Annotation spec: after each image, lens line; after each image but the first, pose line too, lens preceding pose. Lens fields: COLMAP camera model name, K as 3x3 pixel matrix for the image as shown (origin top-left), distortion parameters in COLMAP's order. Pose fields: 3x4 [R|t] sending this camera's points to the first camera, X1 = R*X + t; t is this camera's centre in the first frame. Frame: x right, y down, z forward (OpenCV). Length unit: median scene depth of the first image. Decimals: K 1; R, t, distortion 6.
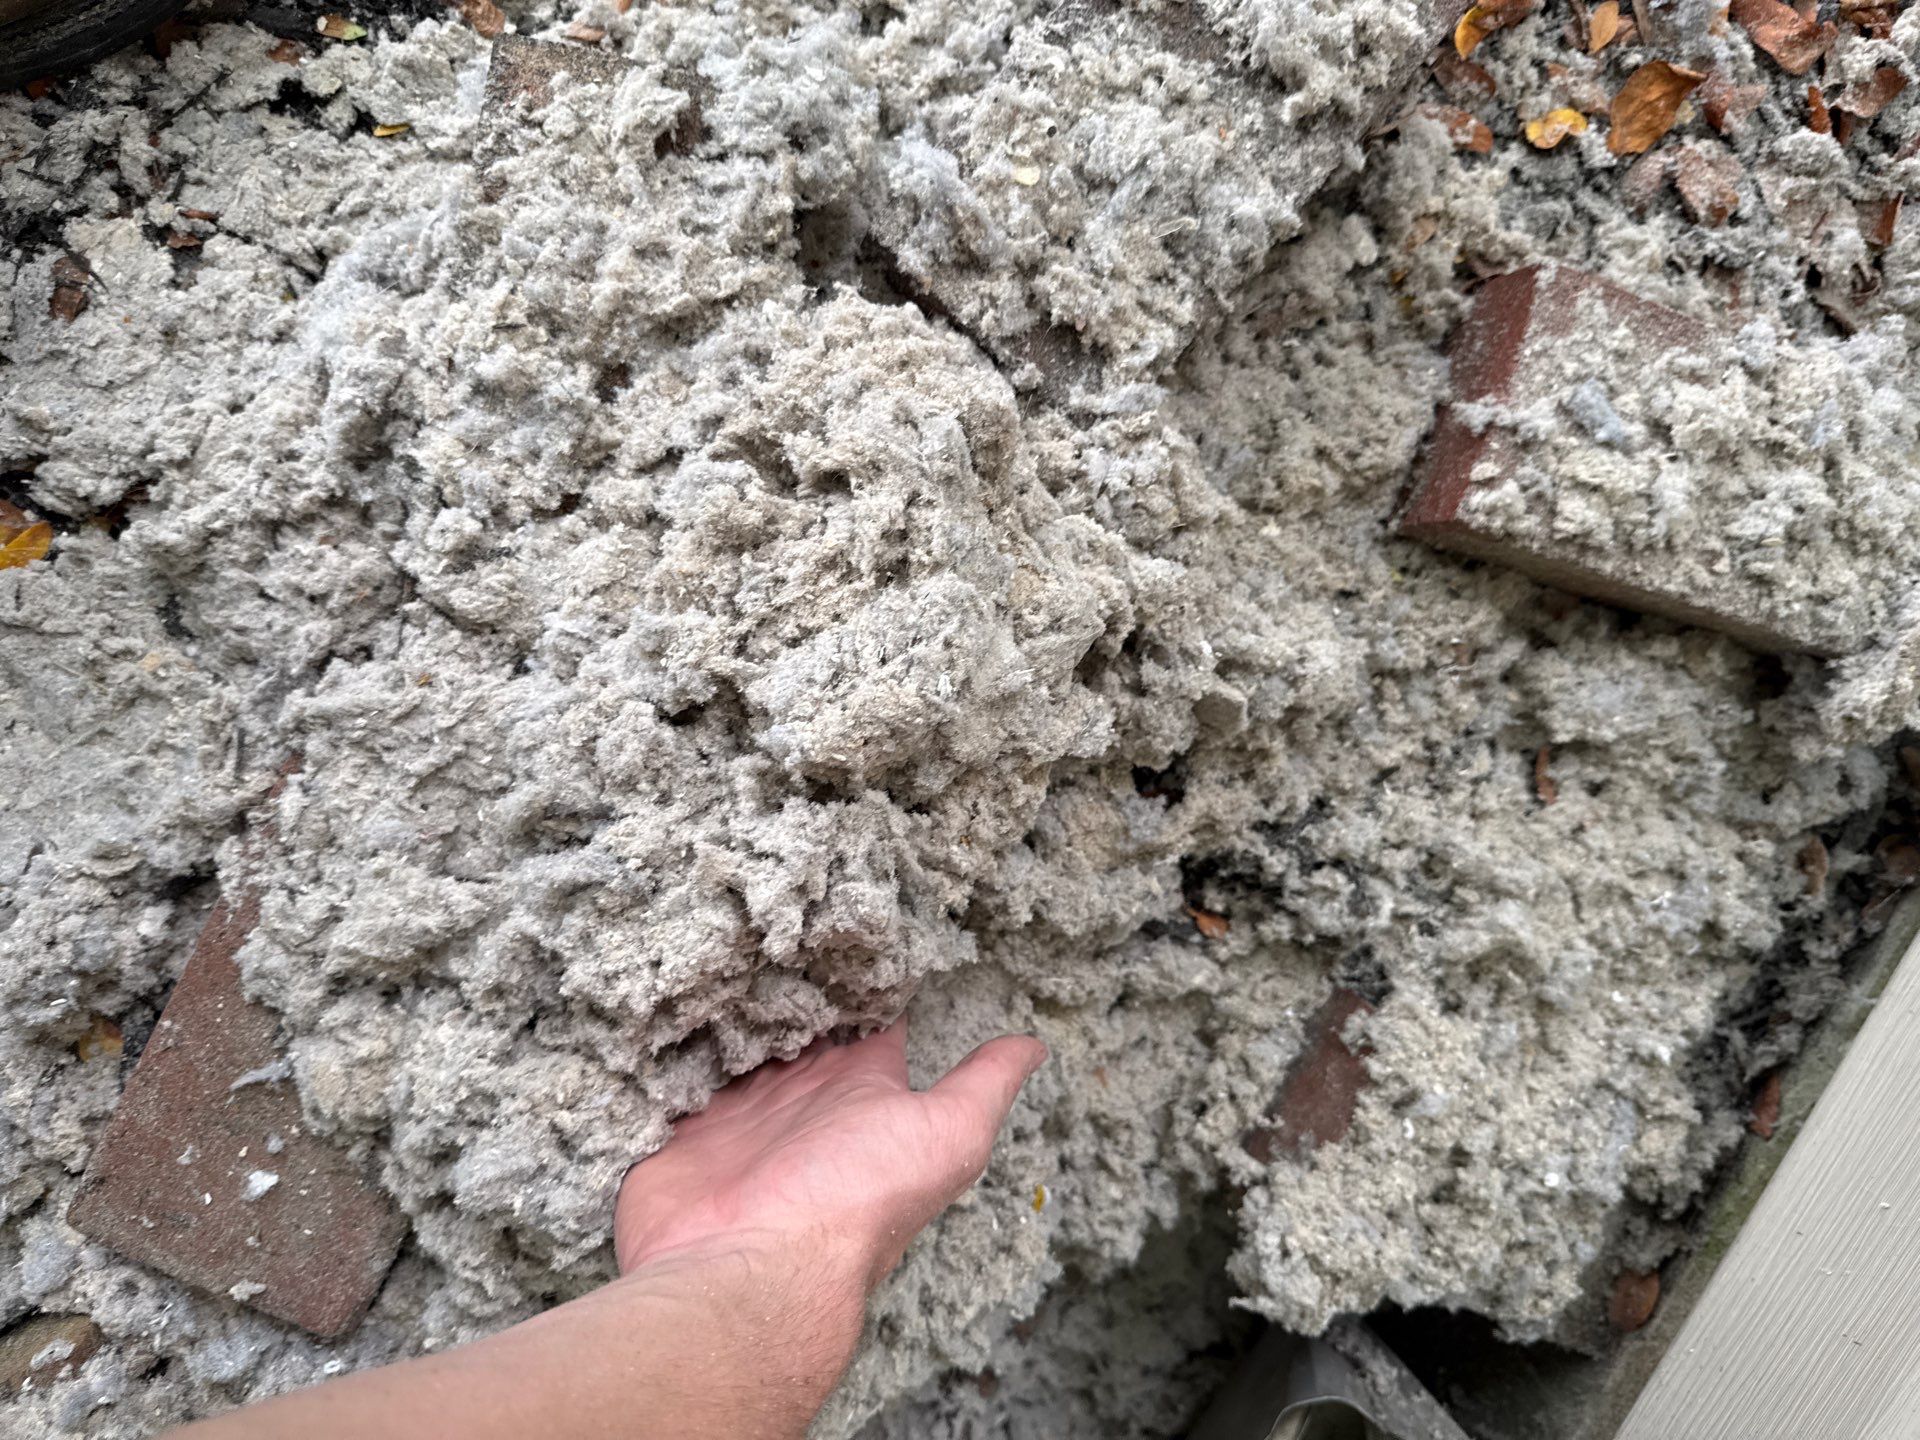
lens RADIAL K [[1363.4, 0, 951.0], [0, 1363.4, 722.2], [0, 0, 1]] dist [0.004461, -0.034070]
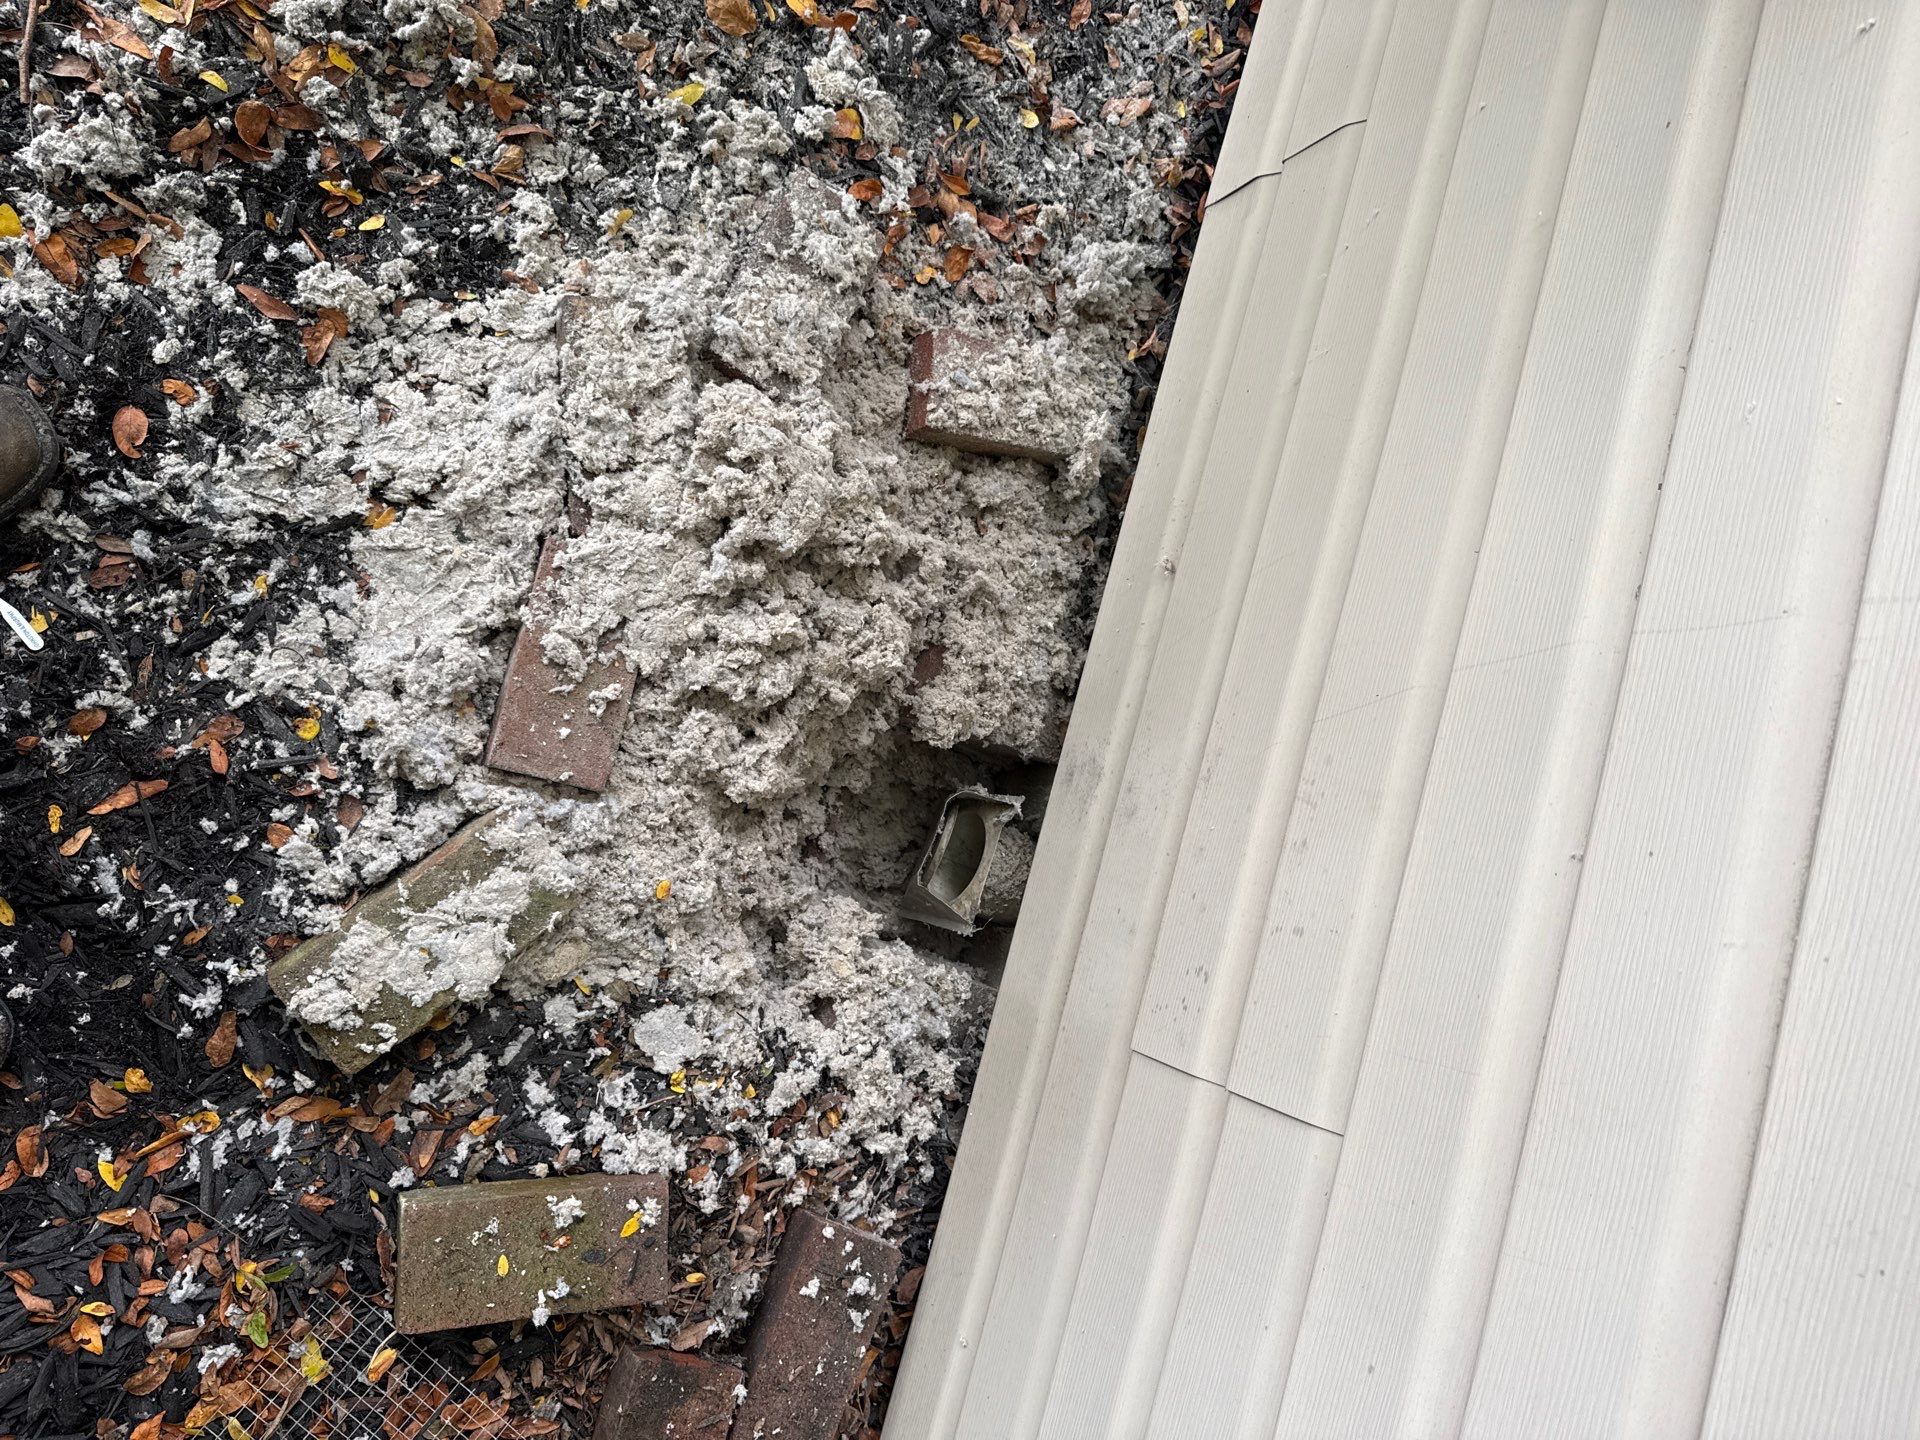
lens RADIAL K [[1363.4, 0, 960.1], [0, 1363.4, 727.9], [0, 0, 1]] dist [0.004461, -0.034070]
pose [[0.912489, -0.221020, 0.344259, -0.666751], [0.232289, 0.972608, 0.008728, 0.452261], [-0.336758, 0.072004, 0.938834, -1.606551]]
